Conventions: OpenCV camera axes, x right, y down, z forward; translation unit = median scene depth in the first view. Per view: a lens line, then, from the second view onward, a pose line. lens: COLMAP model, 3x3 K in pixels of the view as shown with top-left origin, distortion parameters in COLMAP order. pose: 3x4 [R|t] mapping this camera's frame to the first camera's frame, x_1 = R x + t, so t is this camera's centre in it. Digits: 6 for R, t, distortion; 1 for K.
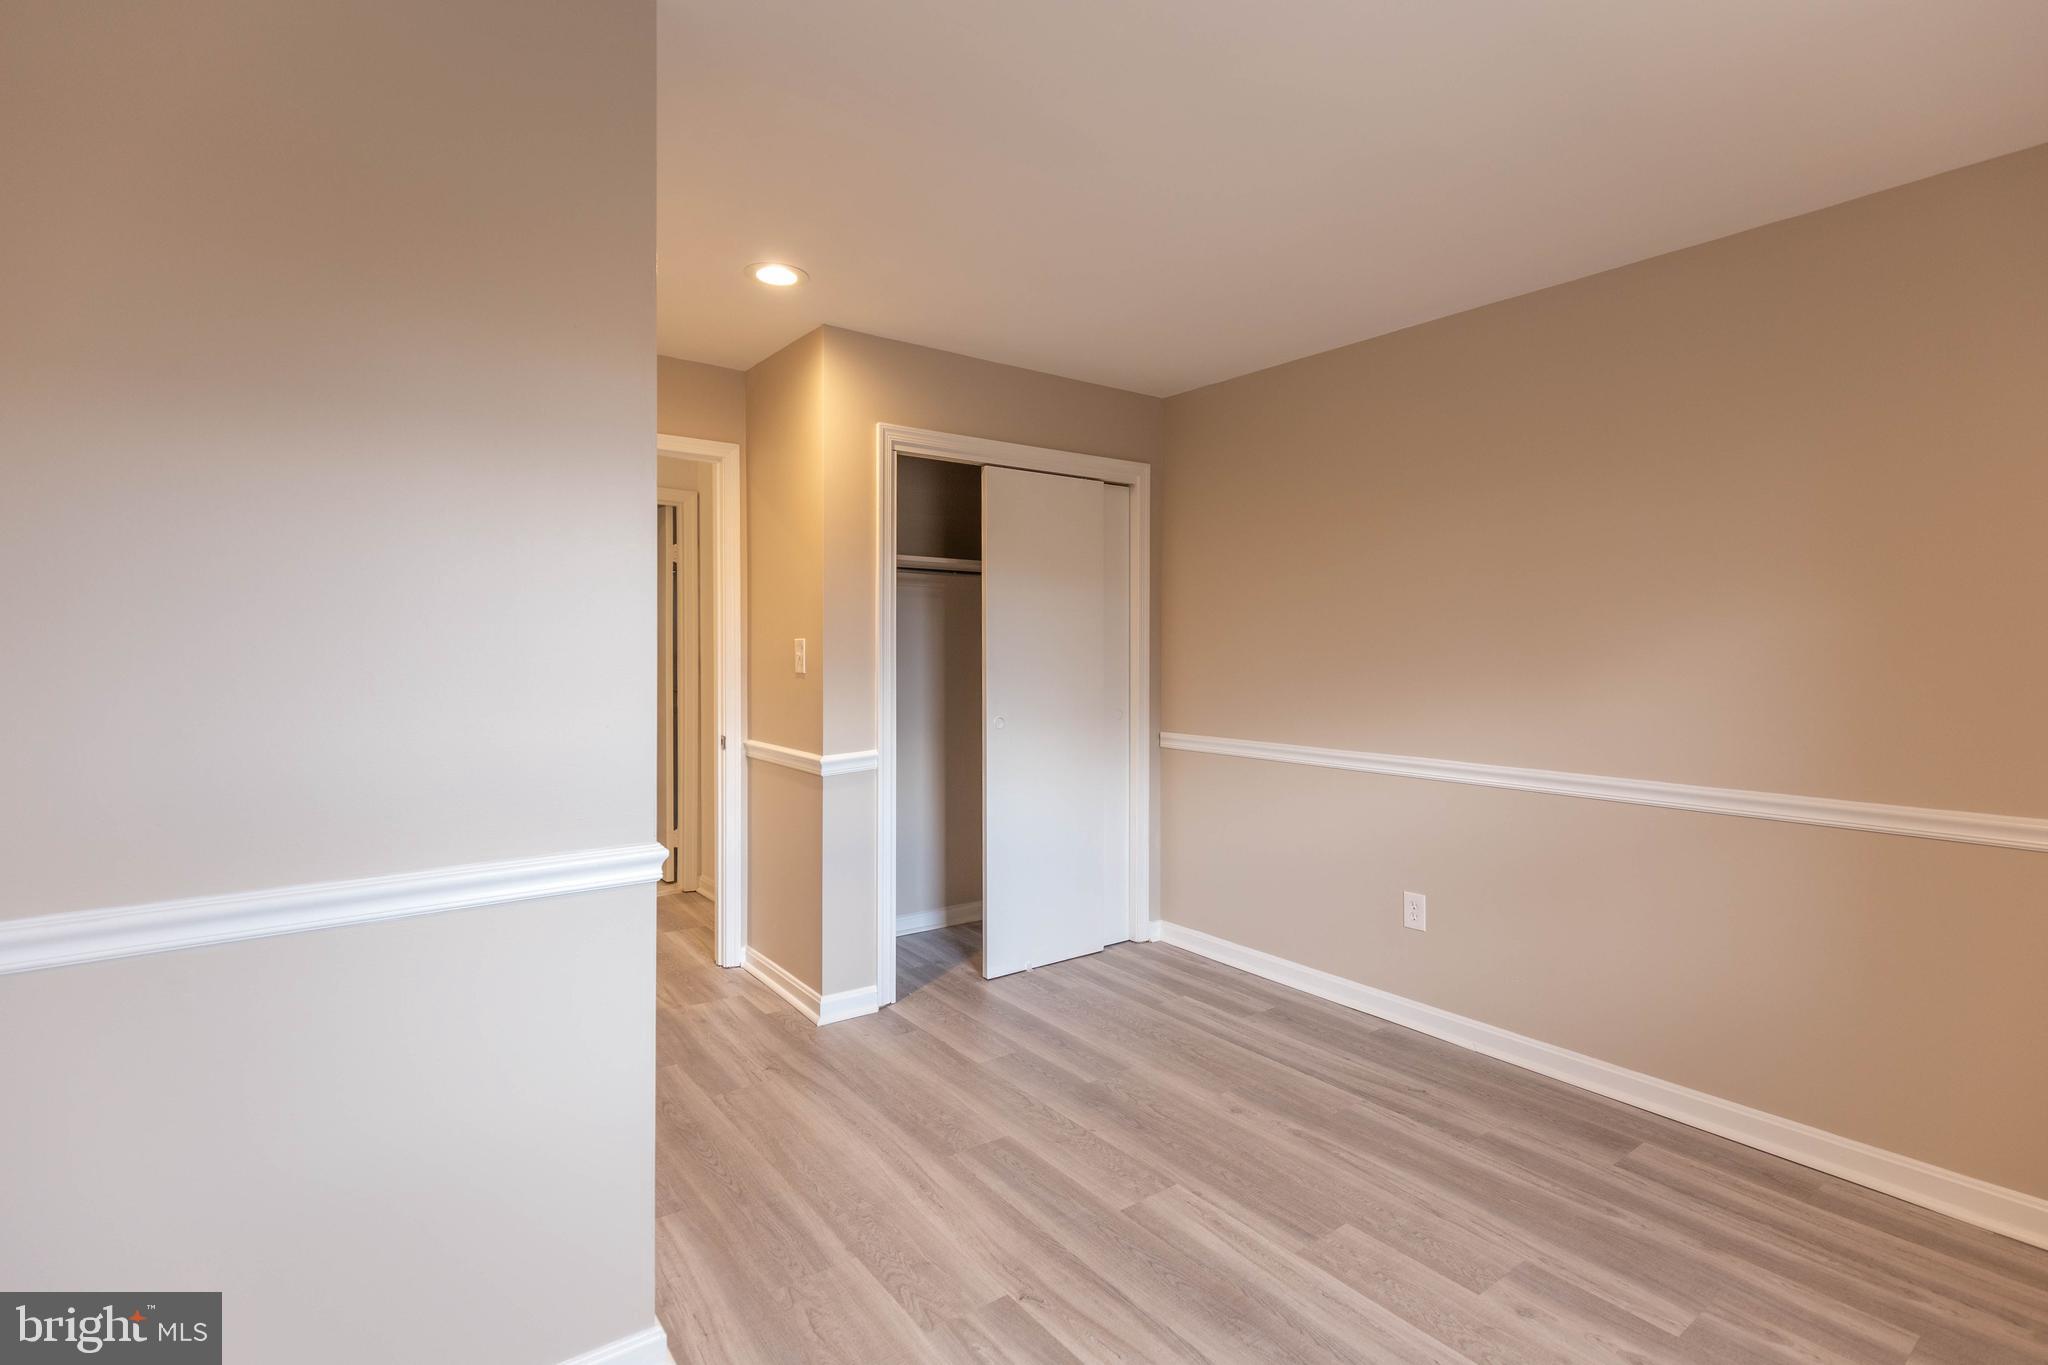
lens RADIAL K [[969.4, 0, 1050.3], [0, 969.4, 677.1], [0, 0, 1]] dist [0.003647, -0.000639]
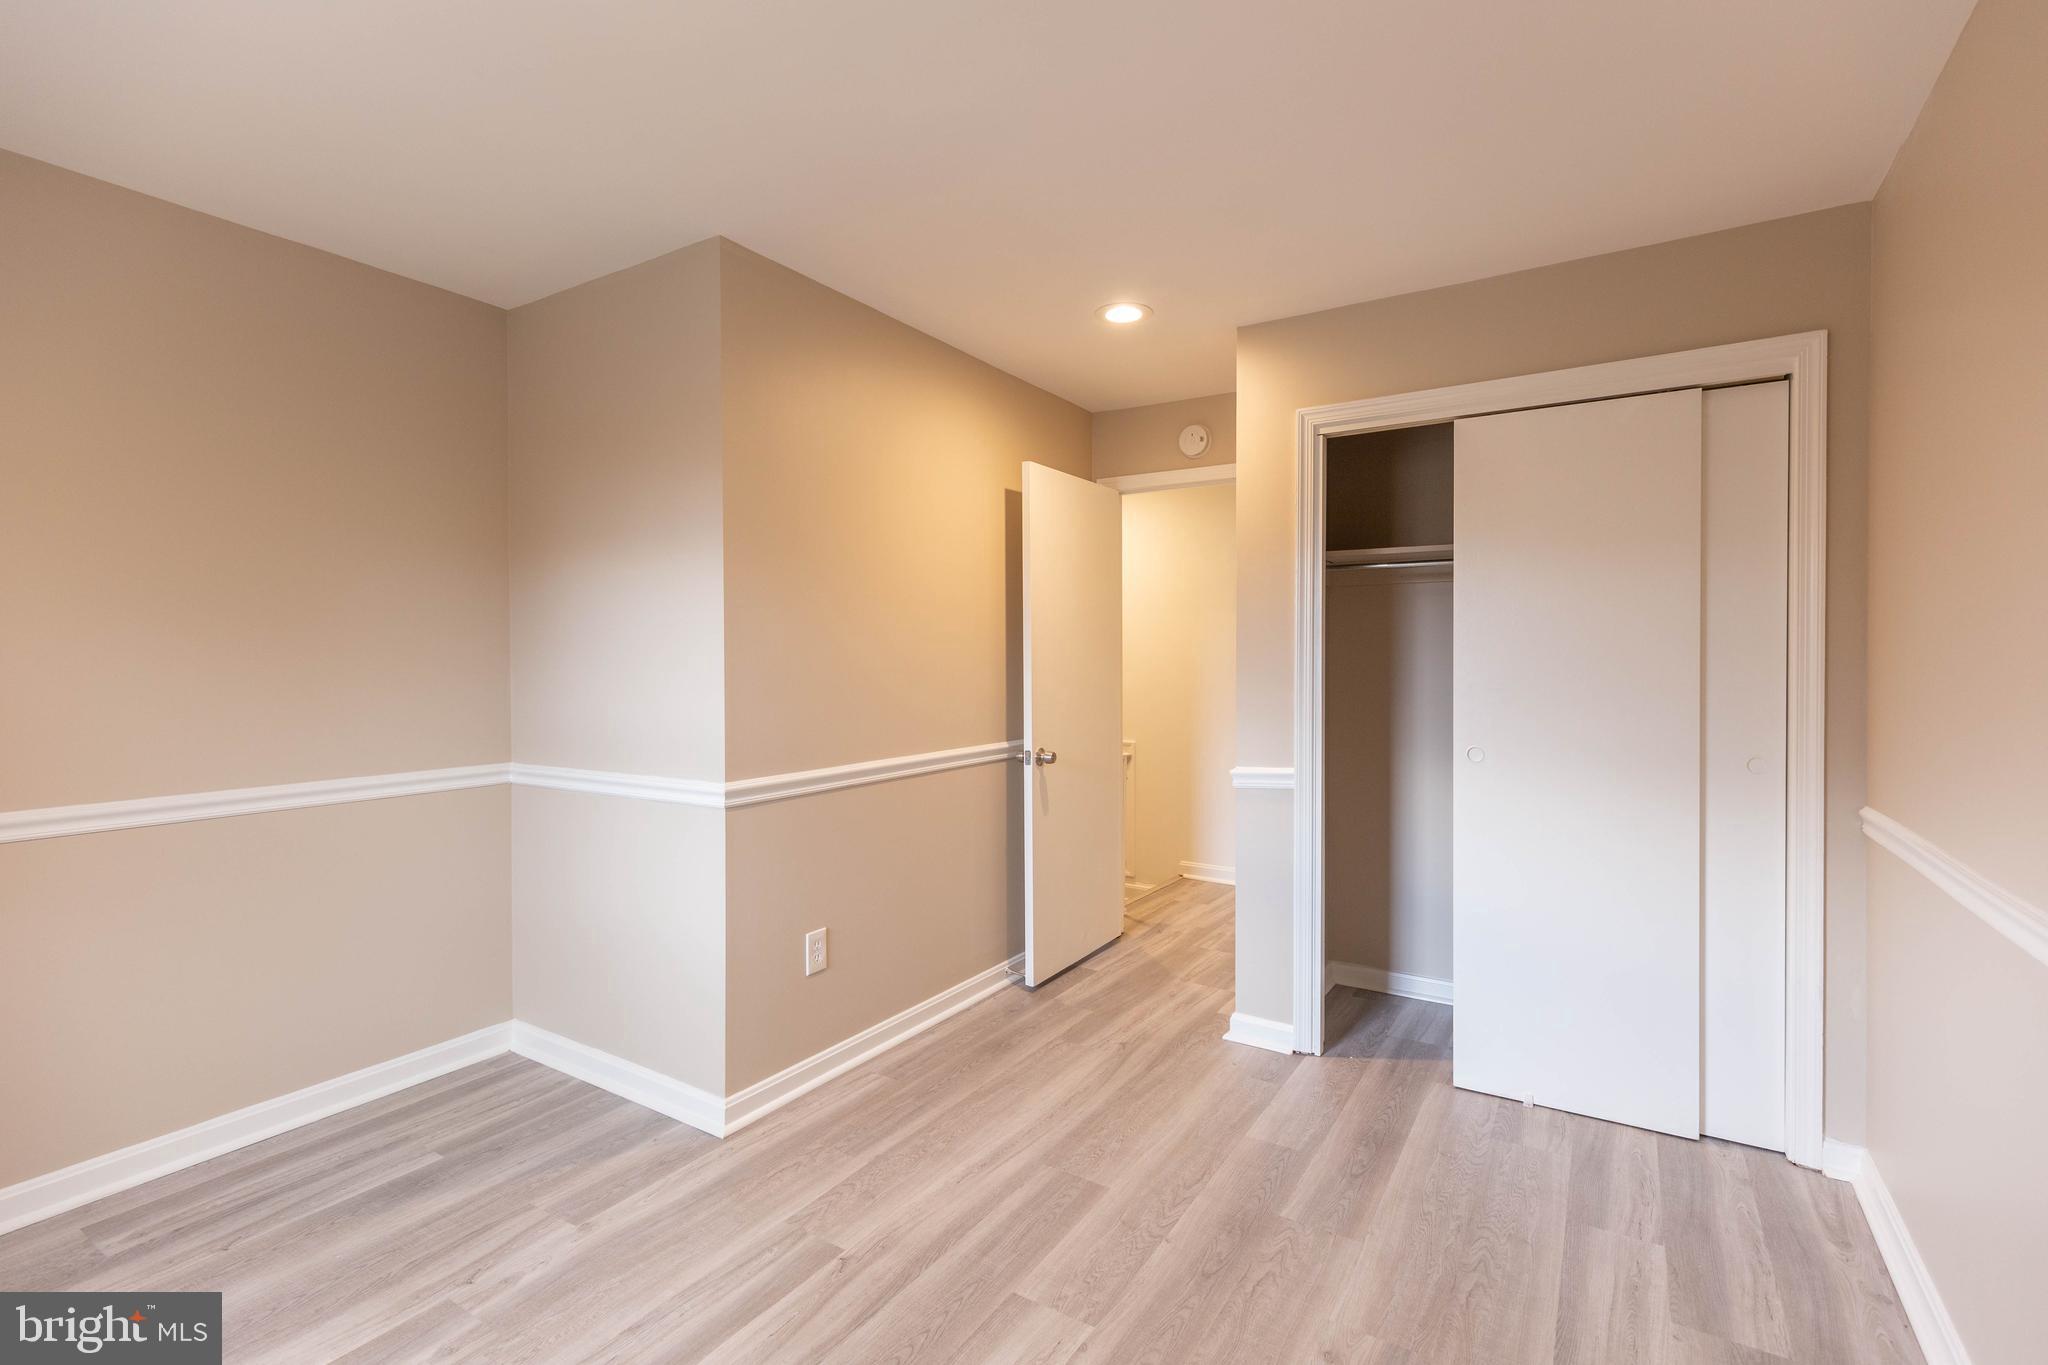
lens RADIAL K [[936.5, 0, 1024.0], [0, 936.5, 682.5], [0, 0, 1]] dist [0.012747, -0.000923]
pose [[0.347523, 0.021761, -0.937419, 0.619445], [-0.025919, 0.999572, 0.013595, -0.012102], [0.937313, 0.019572, 0.347938, 0.500432]]
